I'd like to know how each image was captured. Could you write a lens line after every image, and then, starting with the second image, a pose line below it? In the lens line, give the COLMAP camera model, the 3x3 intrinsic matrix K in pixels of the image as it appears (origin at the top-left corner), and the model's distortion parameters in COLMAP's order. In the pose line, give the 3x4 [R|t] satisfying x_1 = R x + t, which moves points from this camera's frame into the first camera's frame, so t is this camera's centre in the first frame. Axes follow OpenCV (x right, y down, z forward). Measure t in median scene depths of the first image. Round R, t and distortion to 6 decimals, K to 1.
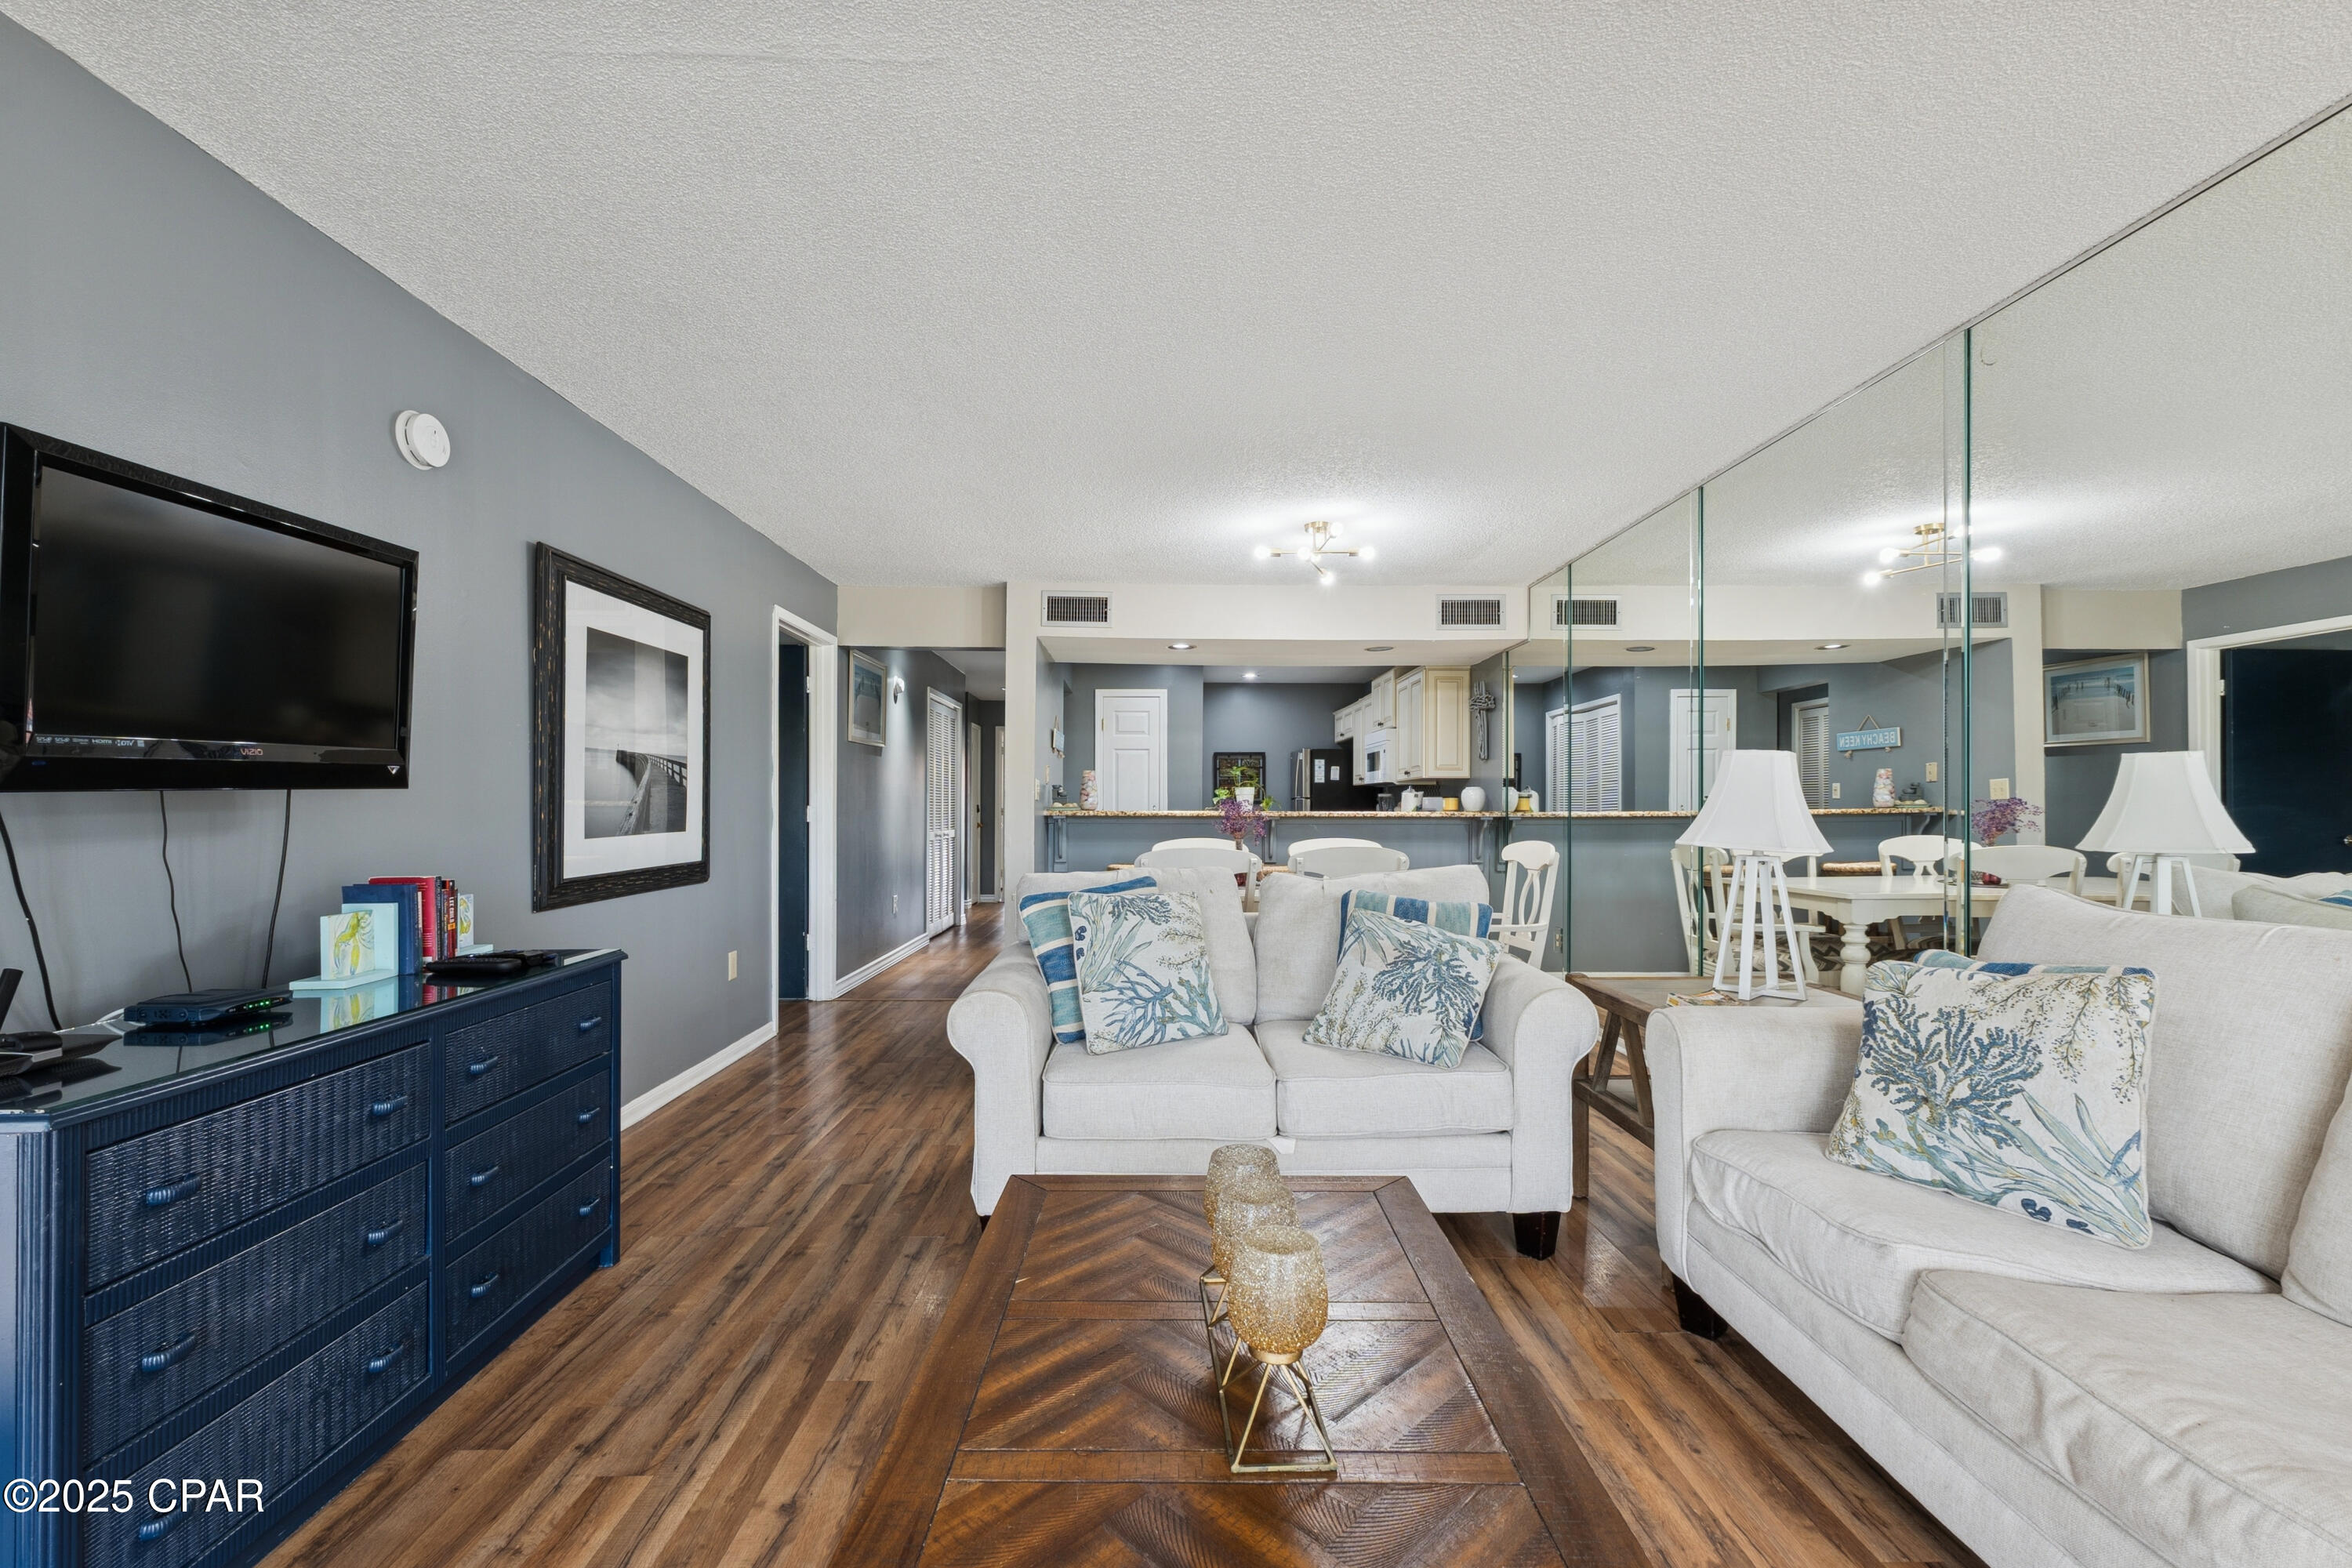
lens RADIAL K [[989.8, 0, 1174.3], [0, 989.8, 801.3], [0, 0, 1]] dist [0.003330, 0.001302]
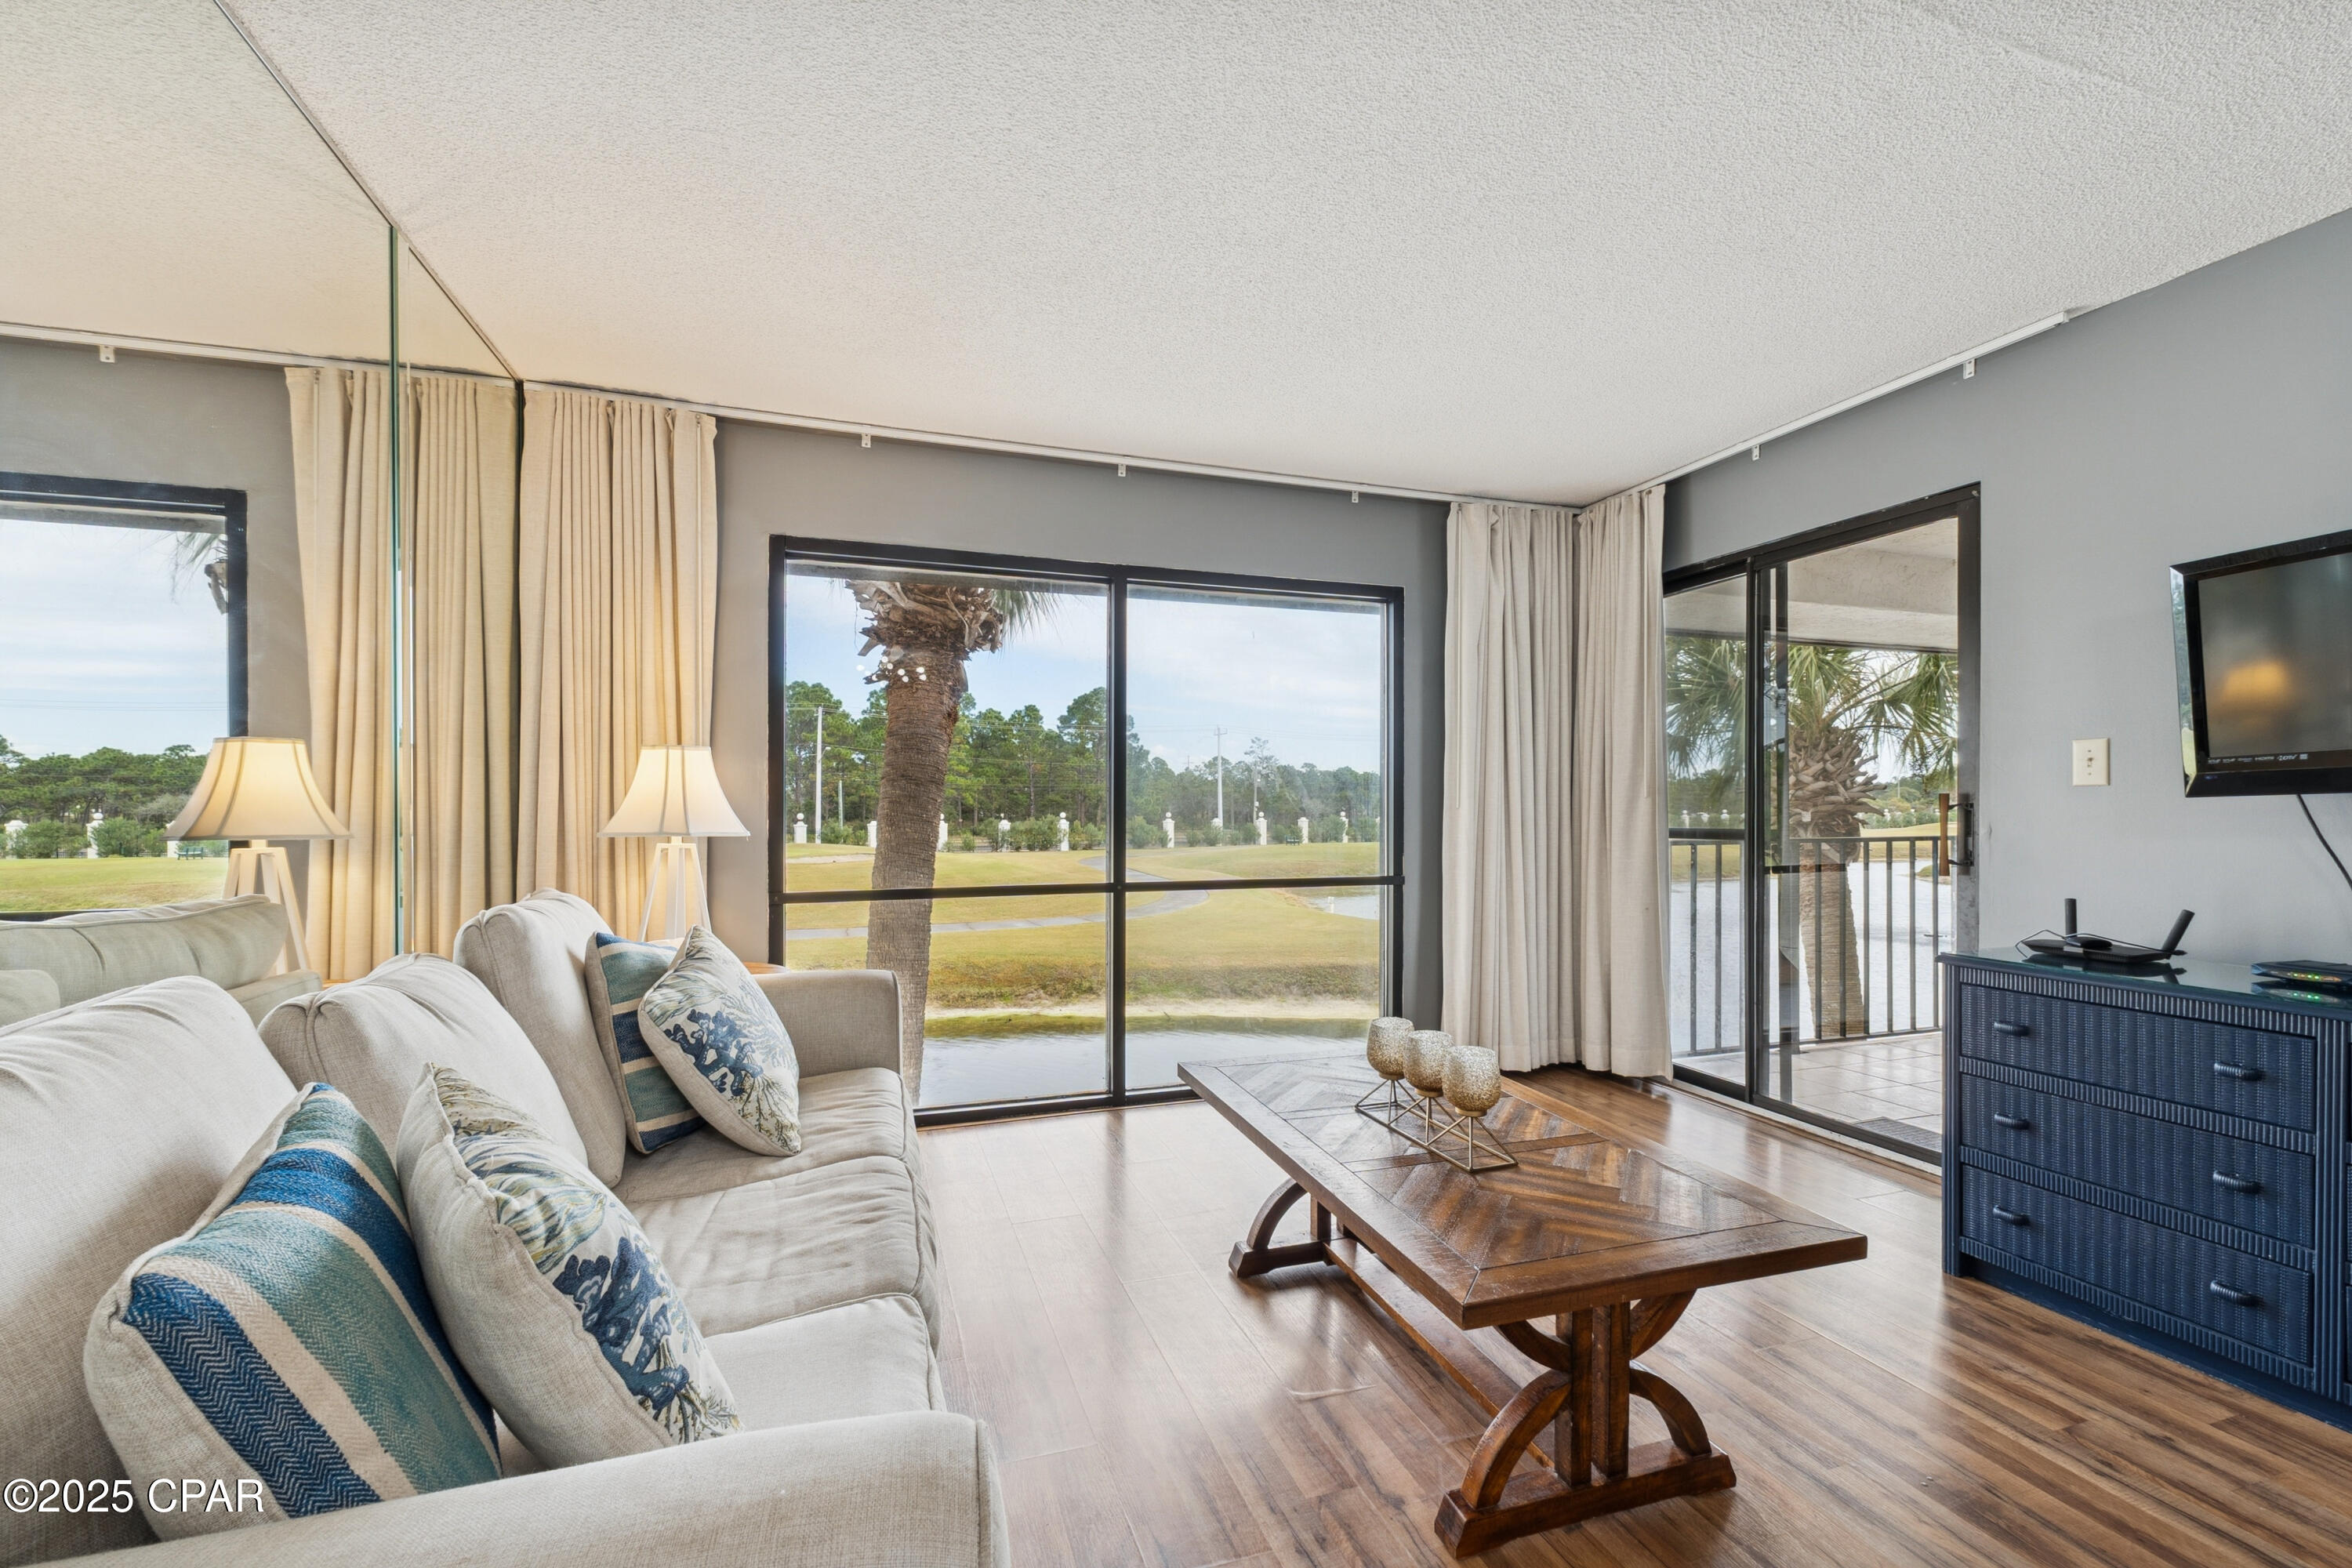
lens RADIAL K [[989.8, 0, 1176.1], [0, 989.8, 817.8], [0, 0, 1]] dist [0.003330, 0.001302]
pose [[-0.953890, 0.000499, -0.300155, 0.425195], [-0.001019, 0.999987, 0.004901, 0.008579], [0.300153, 0.004980, -0.953878, 1.054103]]
